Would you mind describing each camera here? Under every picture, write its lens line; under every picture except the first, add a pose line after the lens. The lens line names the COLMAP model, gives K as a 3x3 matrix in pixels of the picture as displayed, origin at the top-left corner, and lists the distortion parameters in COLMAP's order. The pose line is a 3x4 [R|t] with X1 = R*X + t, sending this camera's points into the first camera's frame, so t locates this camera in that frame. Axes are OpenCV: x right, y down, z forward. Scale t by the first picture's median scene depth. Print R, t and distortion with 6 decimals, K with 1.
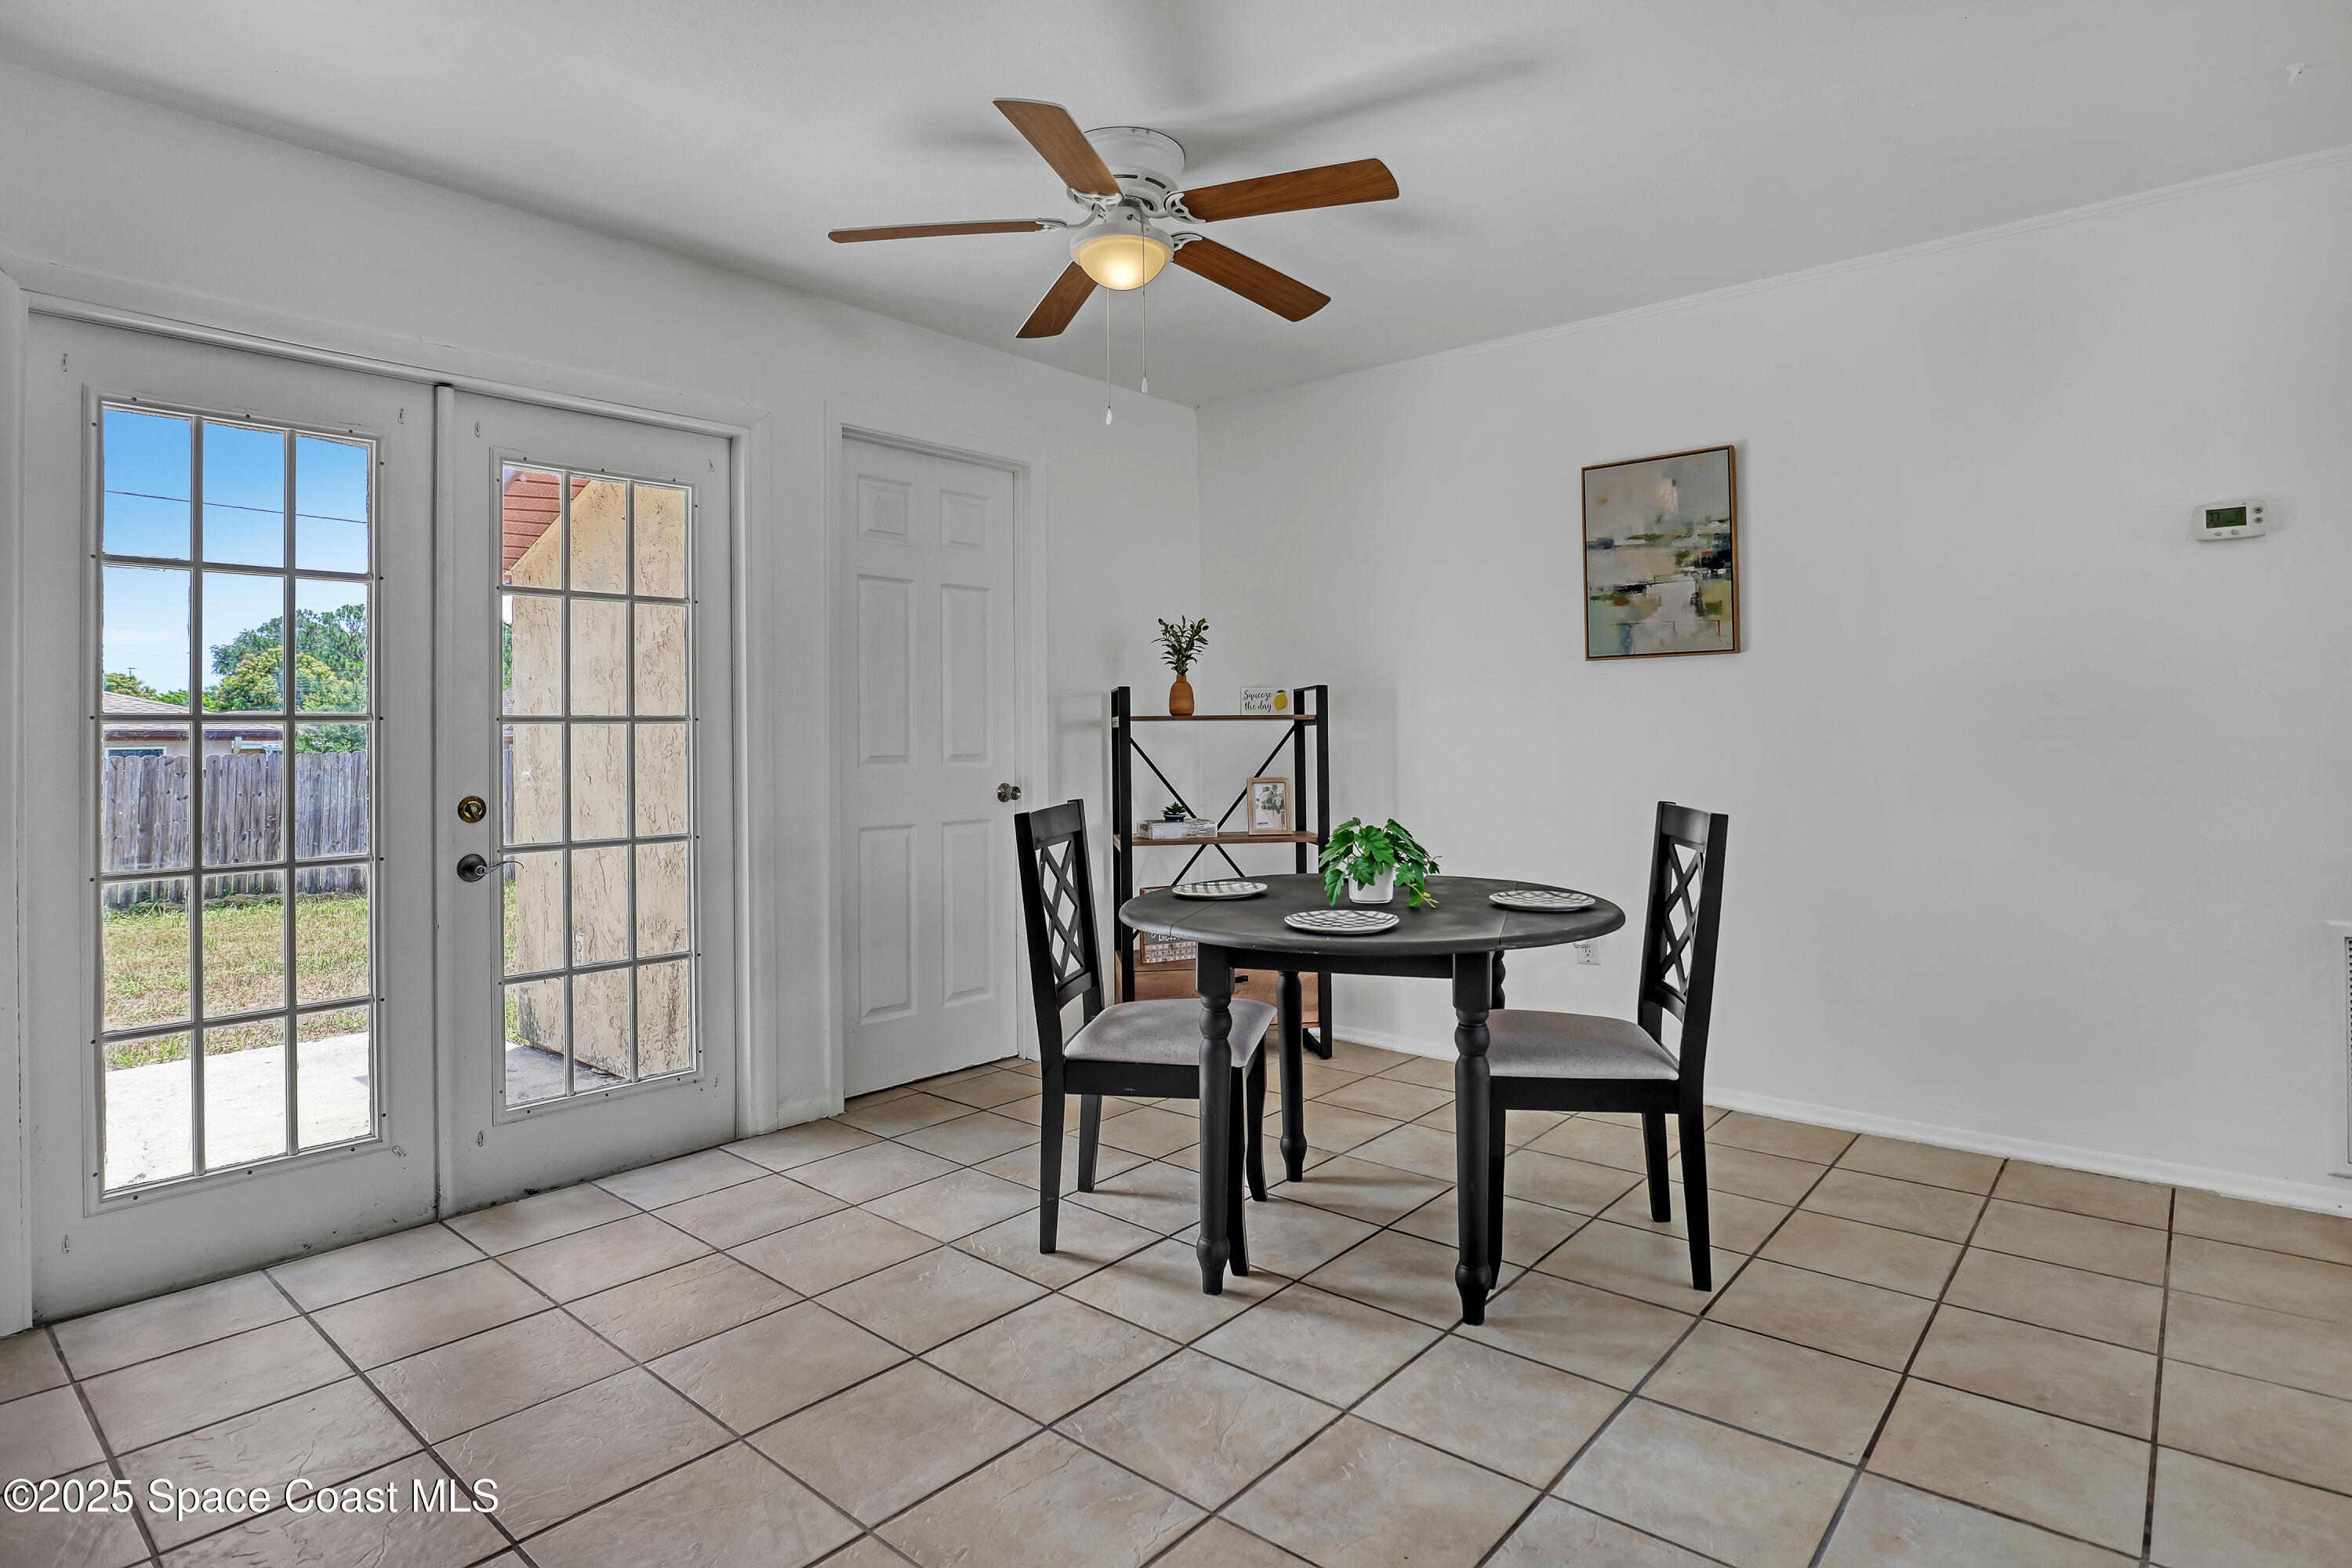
lens RADIAL K [[1243.9, 0, 1188.7], [0, 1243.9, 712.9], [0, 0, 1]] dist [-0.024464, -0.000209]
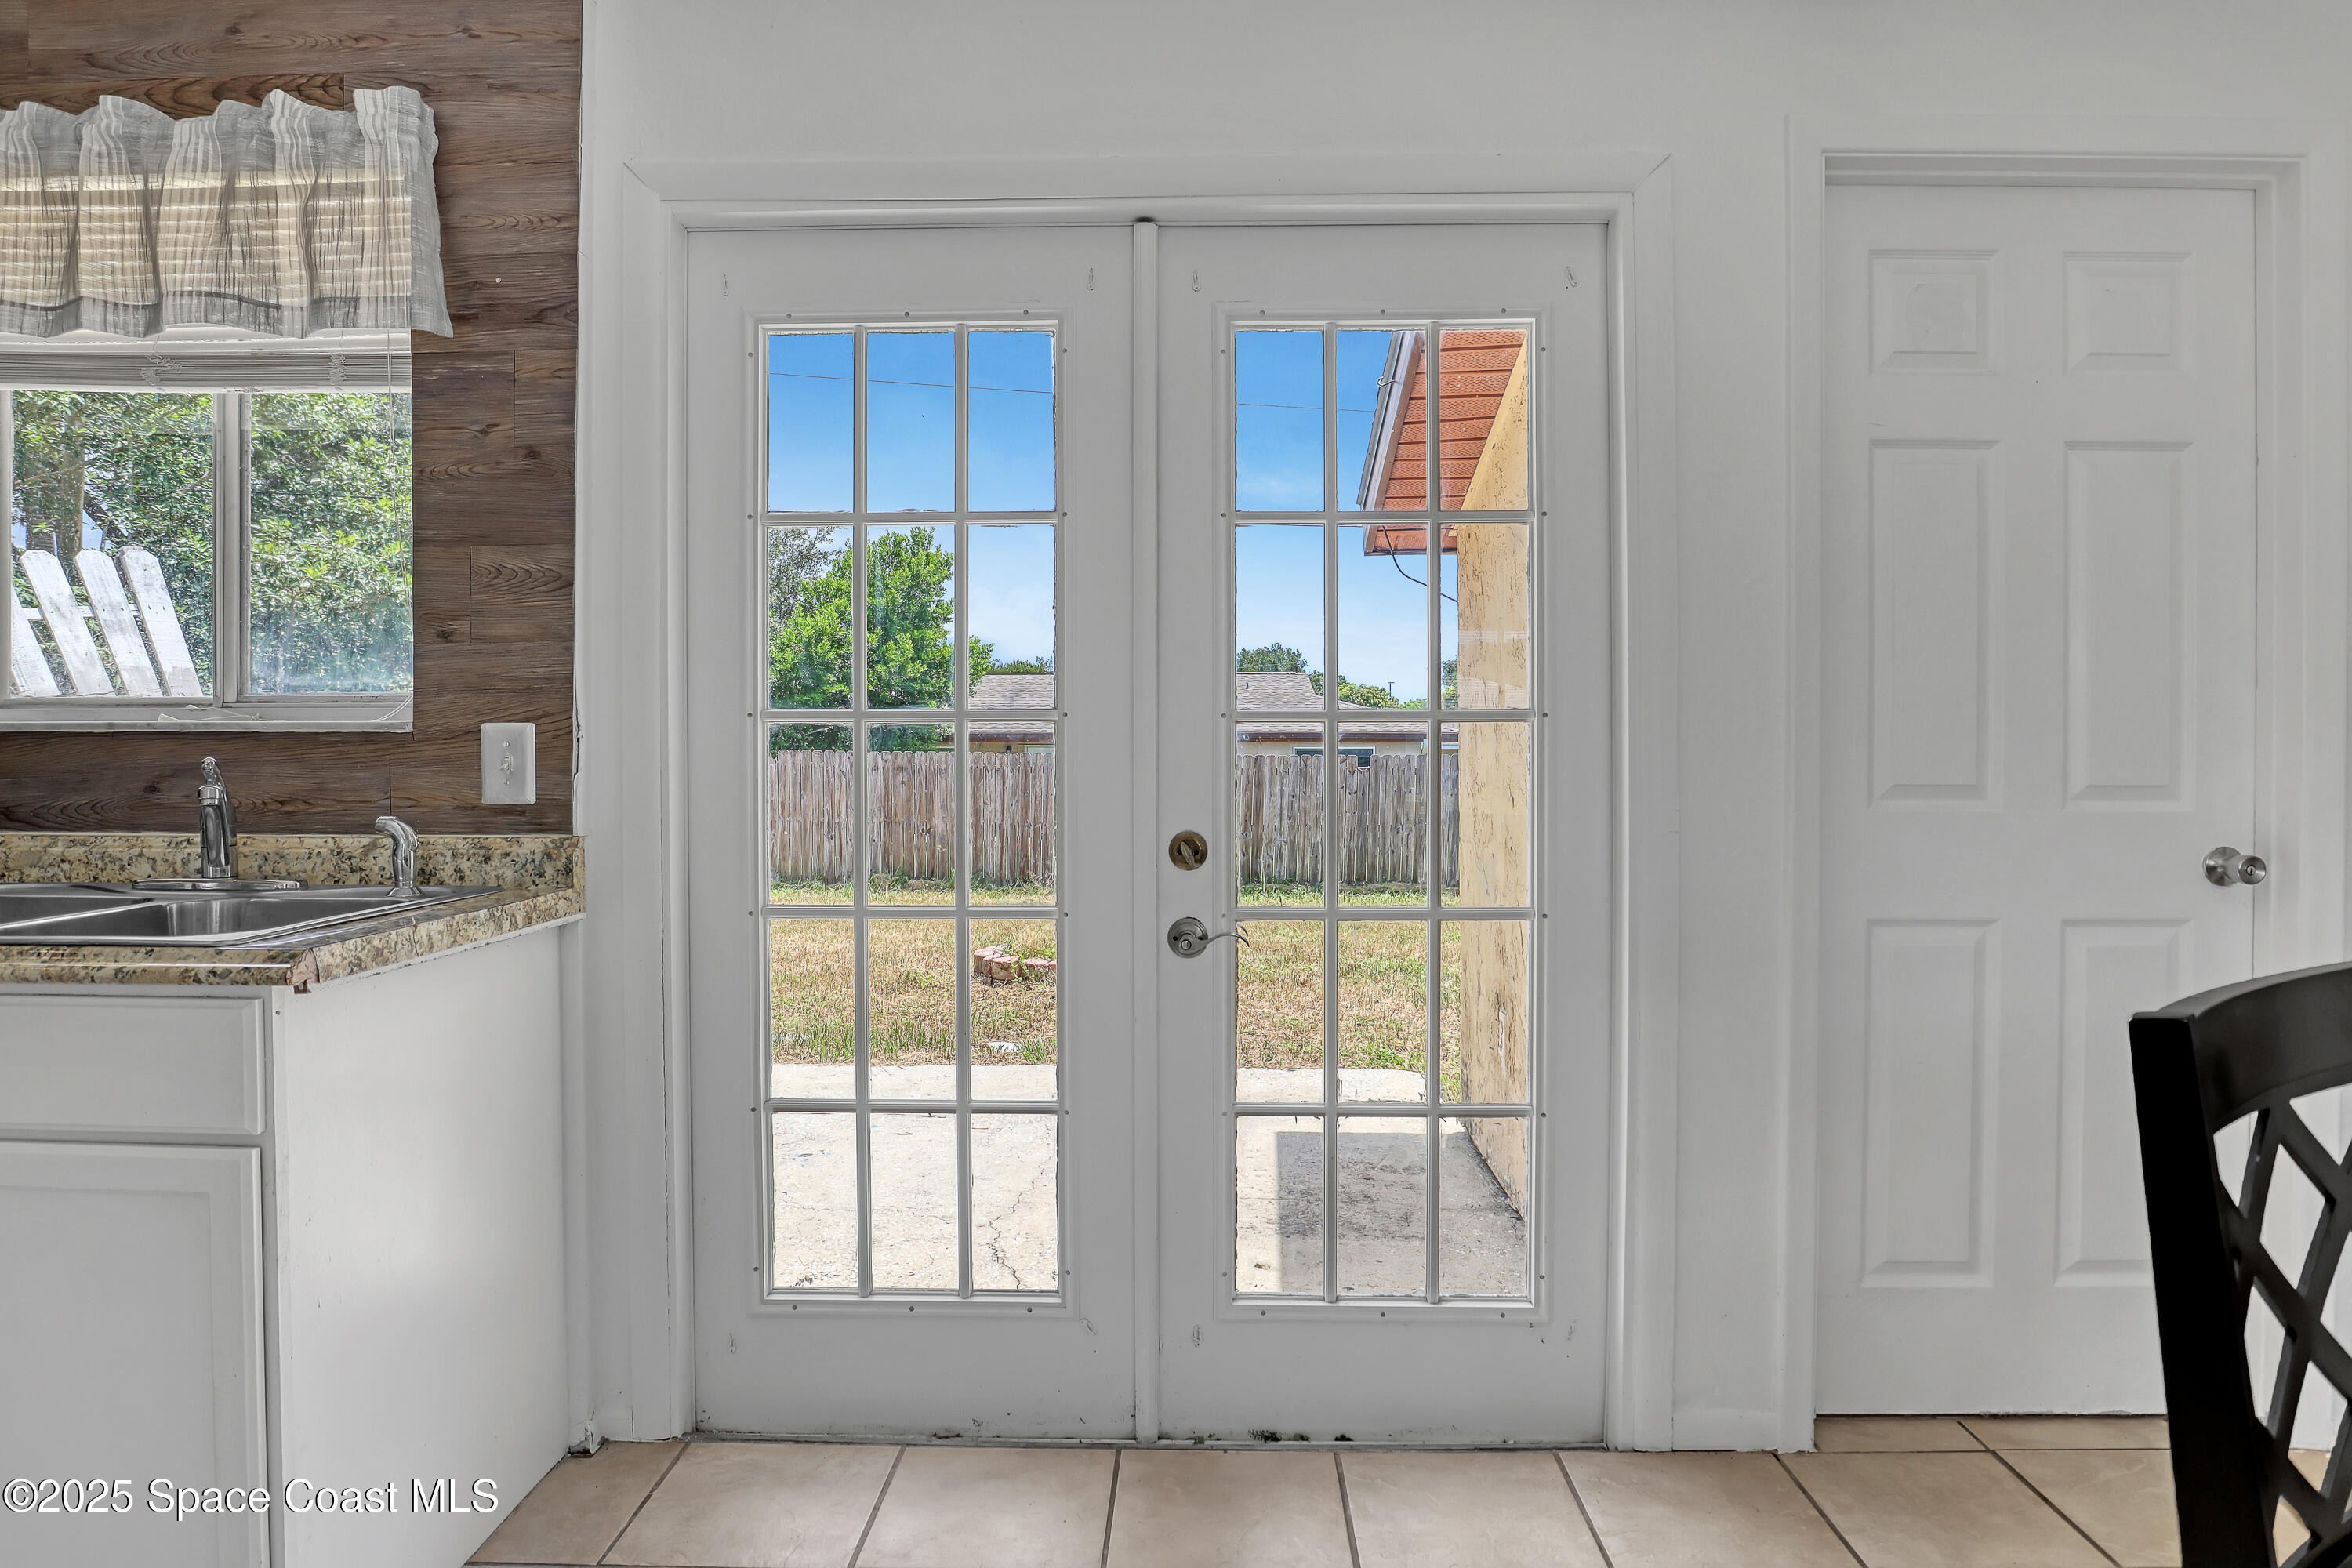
lens RADIAL K [[1229.9, 0, 1182.1], [0, 1229.9, 756.4], [0, 0, 1]] dist [-0.050049, 0.021522]
pose [[0.634531, 0.012665, -0.772793, -0.056010], [0.007654, 0.999714, 0.022668, 0.009799], [0.772859, -0.020298, 0.634253, 0.481276]]
